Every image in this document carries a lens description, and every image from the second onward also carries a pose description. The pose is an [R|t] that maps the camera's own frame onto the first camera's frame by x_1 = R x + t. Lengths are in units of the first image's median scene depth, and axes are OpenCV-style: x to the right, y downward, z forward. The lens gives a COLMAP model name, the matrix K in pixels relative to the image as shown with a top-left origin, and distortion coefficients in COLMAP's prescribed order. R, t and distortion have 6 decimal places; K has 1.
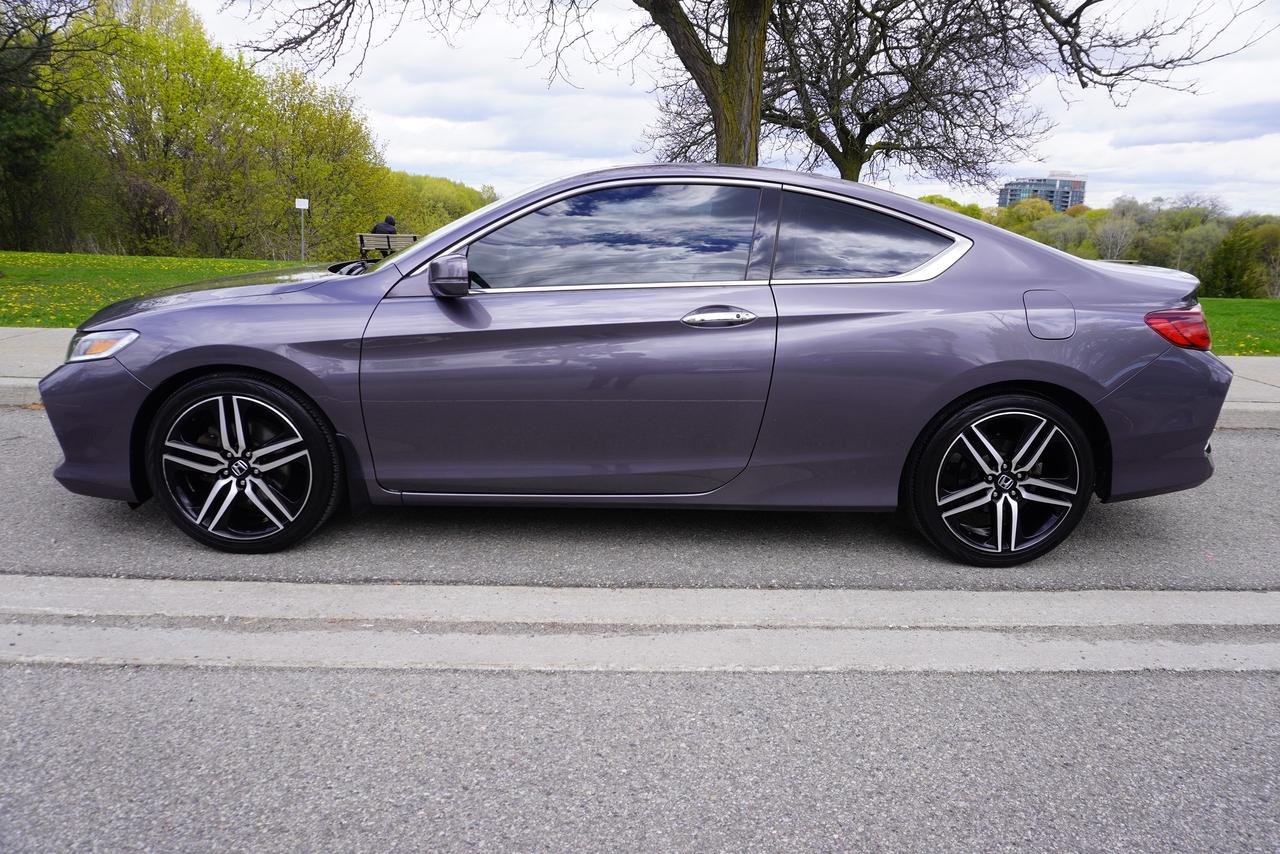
lens RADIAL K [[838.6, 0, 630.6], [0, 838.6, 400.1], [0, 0, 1]] dist [-0.055174, 0.031071]
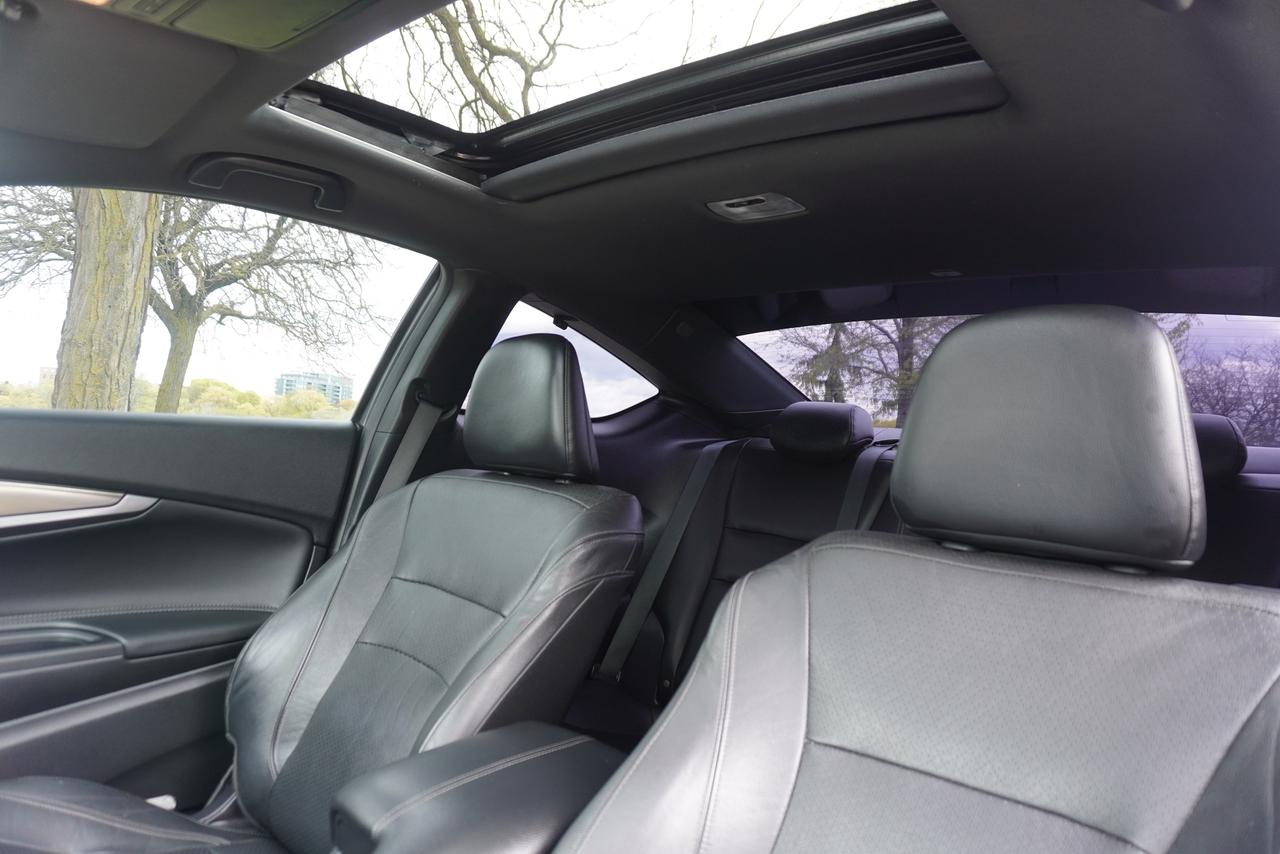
lens RADIAL K [[838.6, 0, 637.3], [0, 838.6, 427.9], [0, 0, 1]] dist [-0.055174, 0.031071]
pose [[0.679611, 0.057621, 0.731306, -0.165056], [0.081366, 0.984838, -0.153212, -0.195823], [-0.729046, 0.163628, 0.664619, 1.276451]]
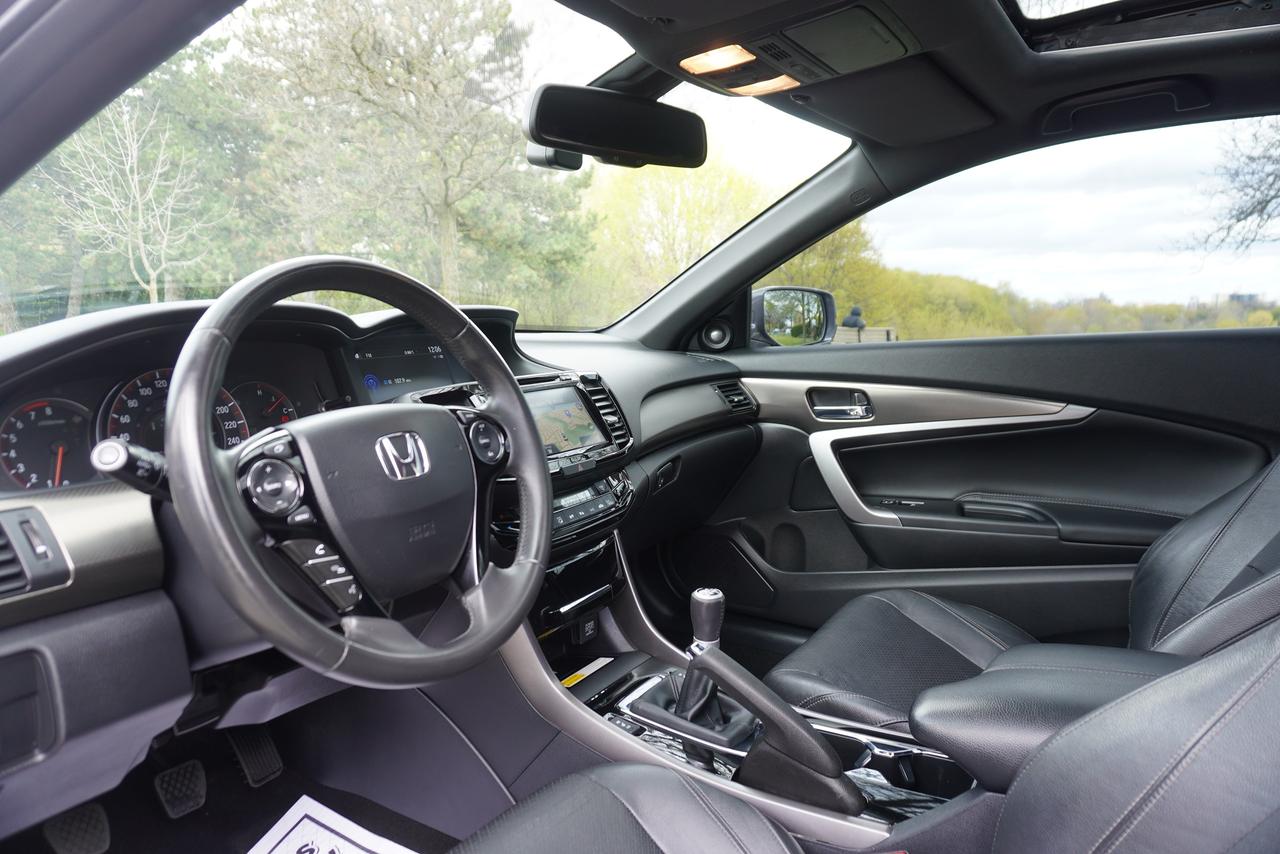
lens RADIAL K [[838.6, 0, 641.7], [0, 838.6, 435.8], [0, 0, 1]] dist [-0.055174, 0.031071]
pose [[0.840349, 0.045928, -0.540097, 0.057958], [-0.085964, 0.995086, -0.049135, -0.179660], [0.535186, 0.087720, 0.840168, 1.183000]]
